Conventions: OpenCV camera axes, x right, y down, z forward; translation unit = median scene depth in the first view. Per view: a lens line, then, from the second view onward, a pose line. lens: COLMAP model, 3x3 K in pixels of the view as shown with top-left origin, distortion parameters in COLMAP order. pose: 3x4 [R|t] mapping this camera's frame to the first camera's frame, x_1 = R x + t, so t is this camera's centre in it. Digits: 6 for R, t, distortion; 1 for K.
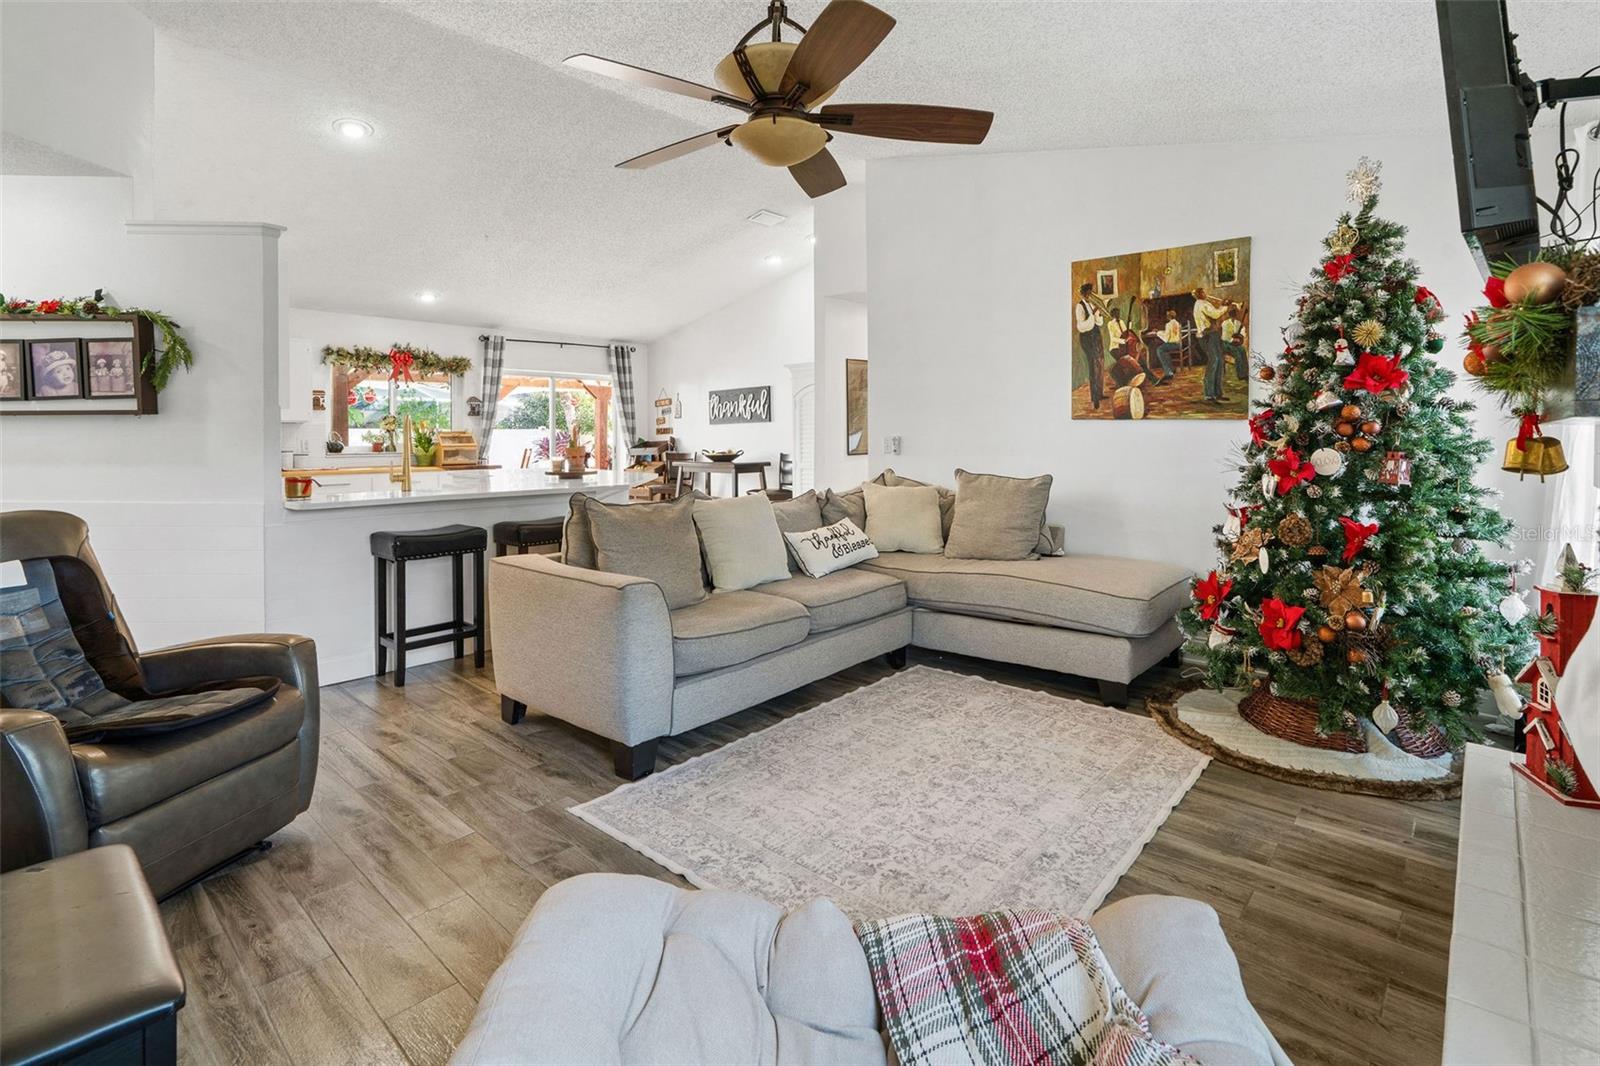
lens RADIAL K [[753.3, 0, 802.0], [0, 753.3, 438.2], [0, 0, 1]] dist [-0.001512, -0.000064]
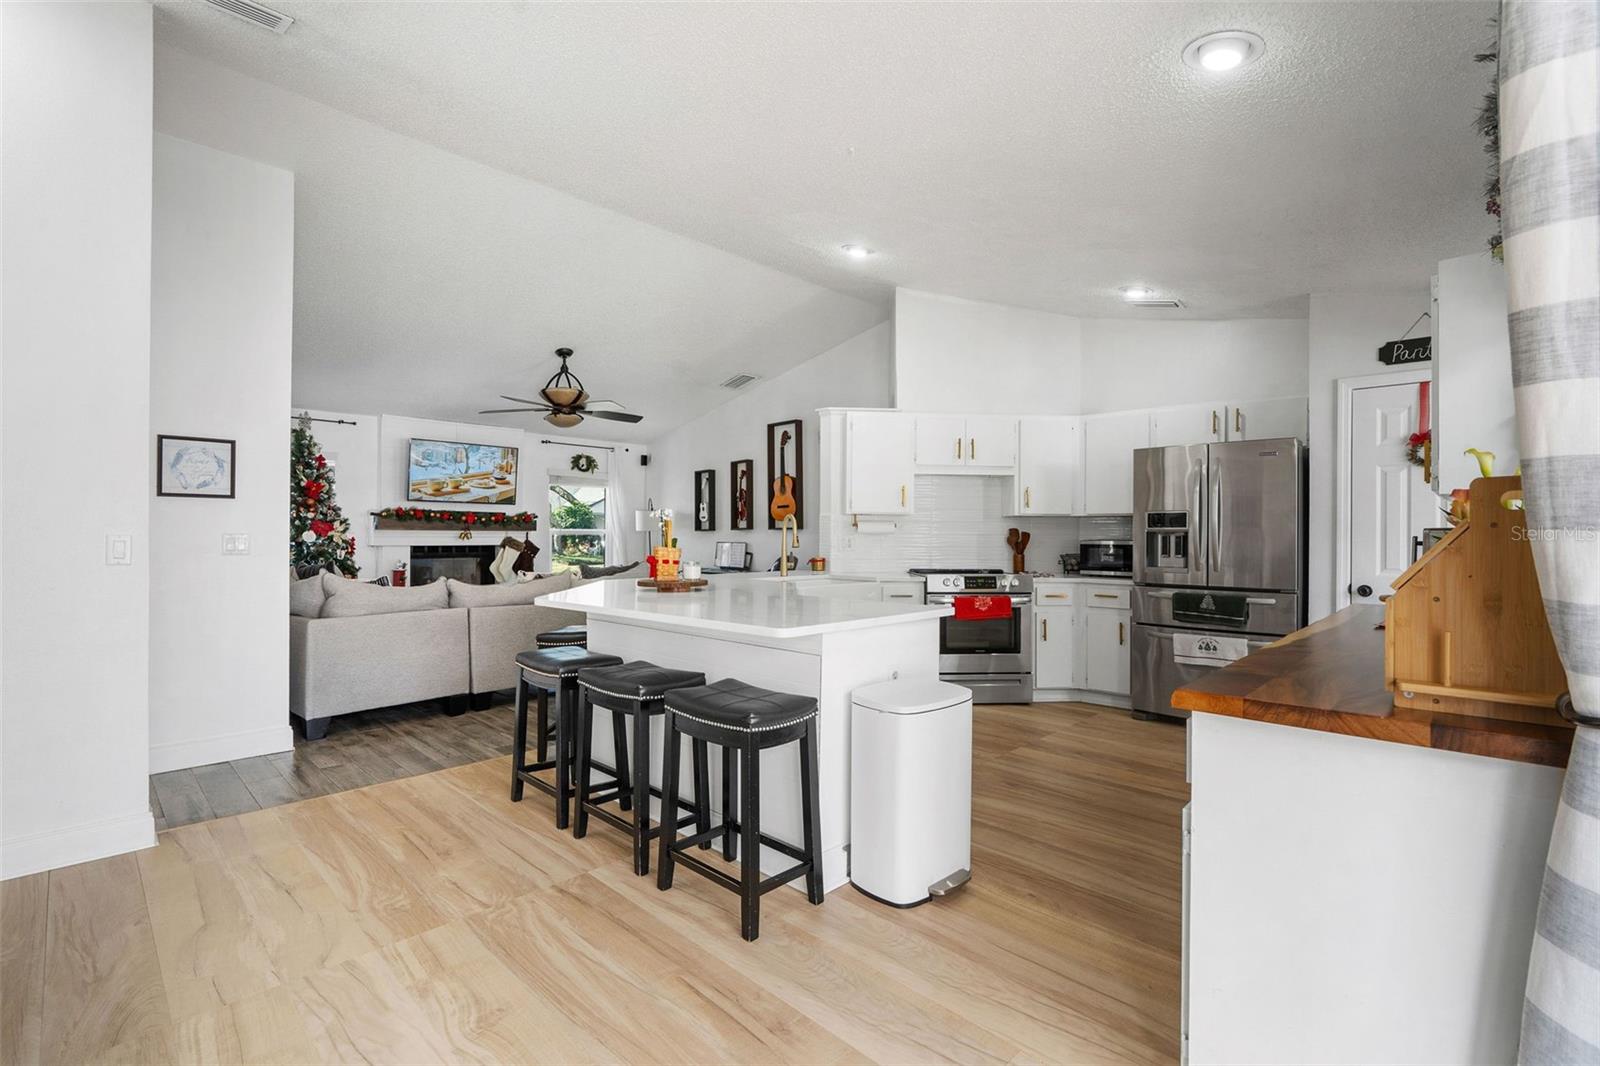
lens RADIAL K [[729.2, 0, 808.1], [0, 729.2, 538.5], [0, 0, 1]] dist [0.000095, 0.000117]
pose [[-0.999586, 0.000806, 0.028756, -0.329805], [0.001169, 0.999920, 0.012620, -0.003719], [-0.028744, 0.012649, -0.999507, 1.231646]]
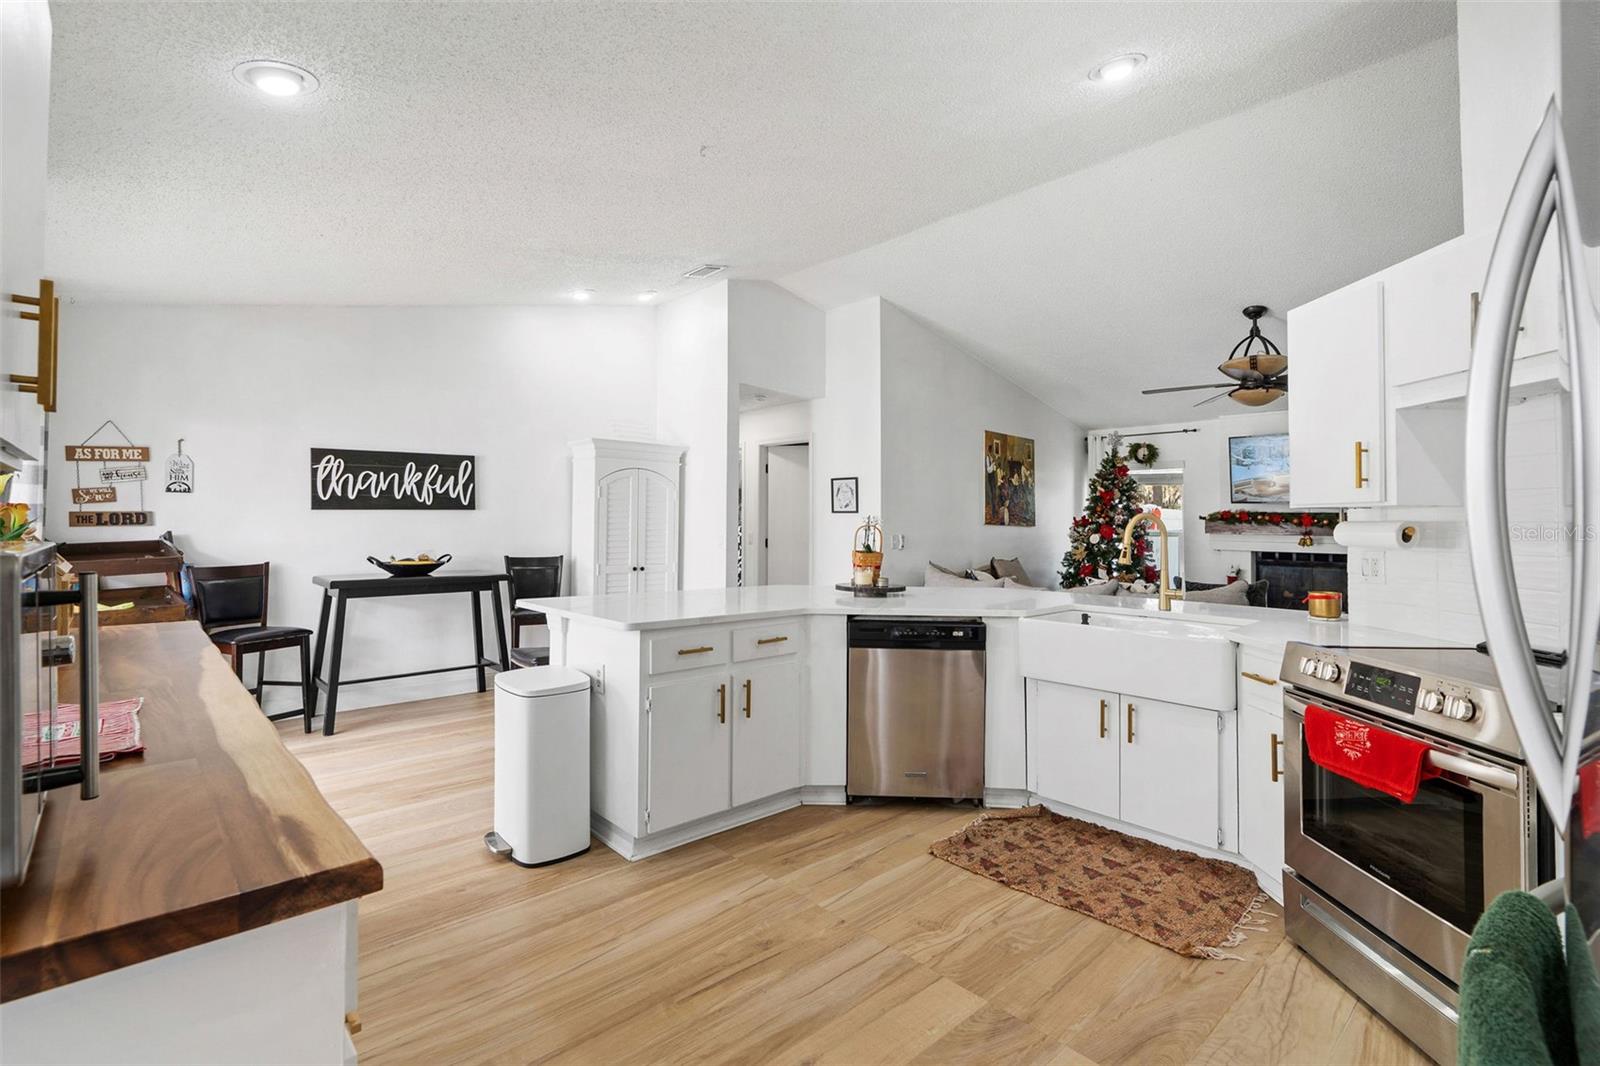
lens RADIAL K [[734.6, 0, 806.6], [0, 734.6, 501.9], [0, 0, 1]] dist [-0.002681, 0.000261]
pose [[0.080357, 0.037749, 0.996051, -0.742532], [-0.004554, 0.999286, -0.037504, -0.006801], [-0.996756, -0.001522, 0.080472, 0.726488]]
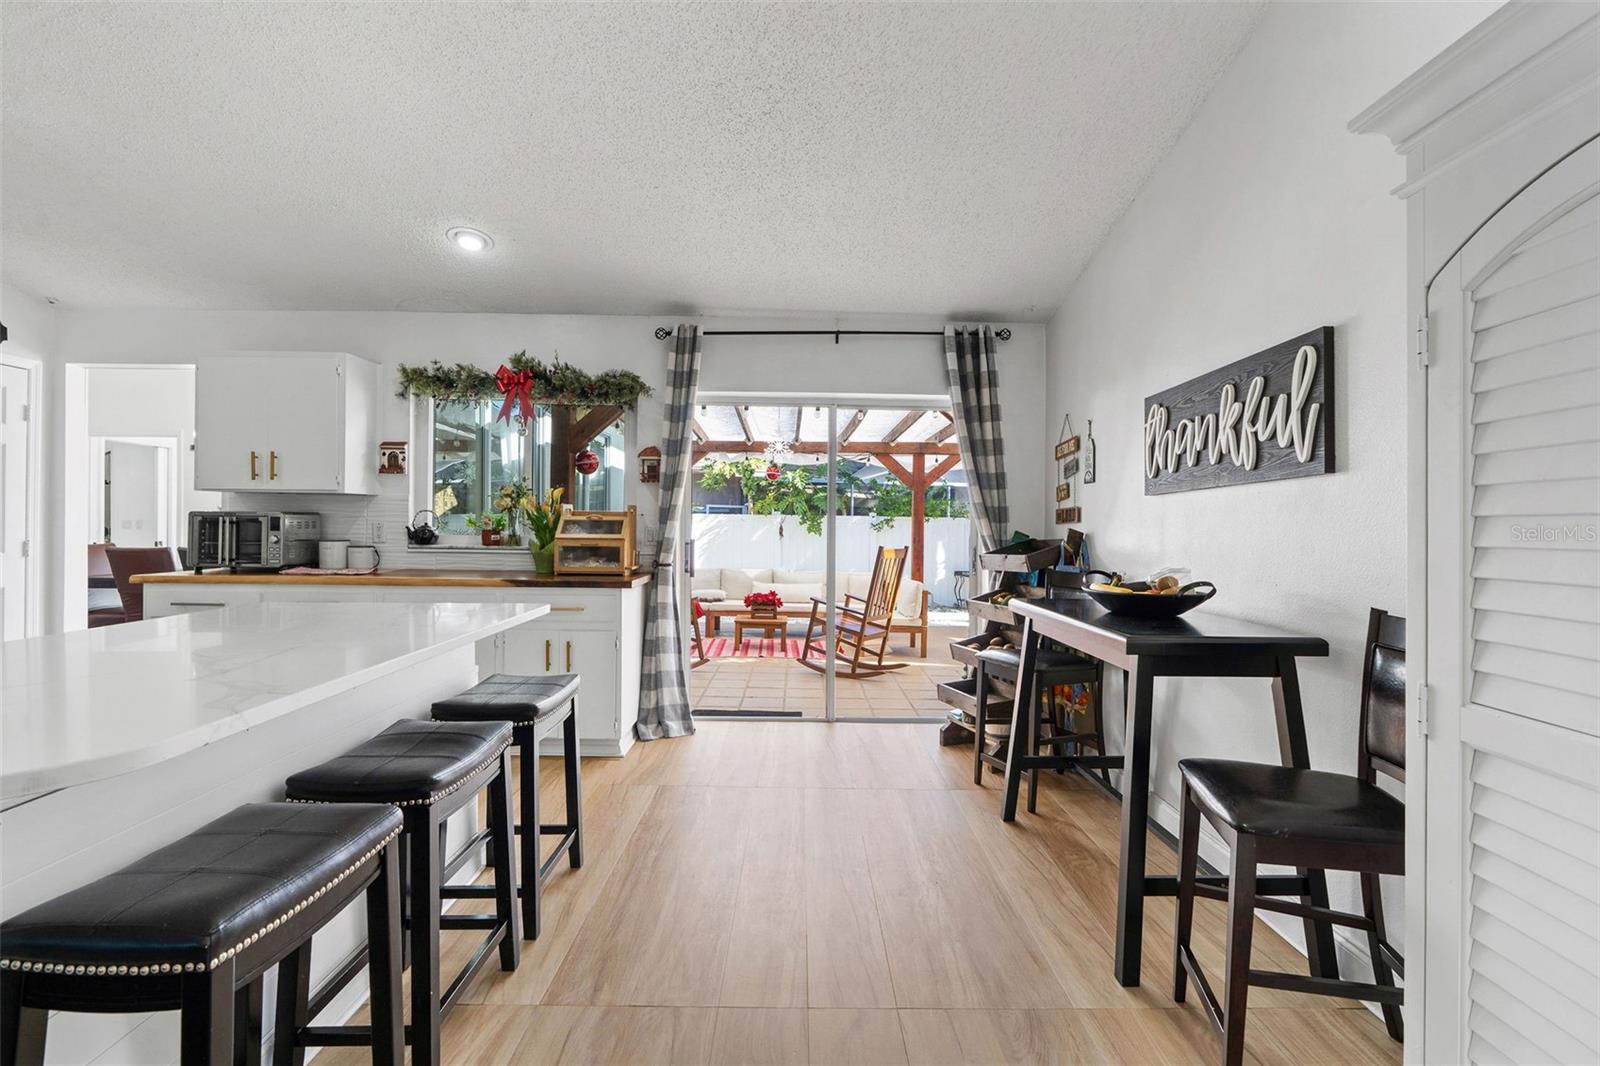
lens RADIAL K [[722.0, 0, 805.3], [0, 722.0, 525.0], [0, 0, 1]] dist [-0.010395, 0.005832]
pose [[0.687490, 0.013419, -0.726070, 0.010777], [-0.018630, 0.999826, 0.000839, -0.002437], [0.725955, 0.012949, 0.687620, 0.797336]]
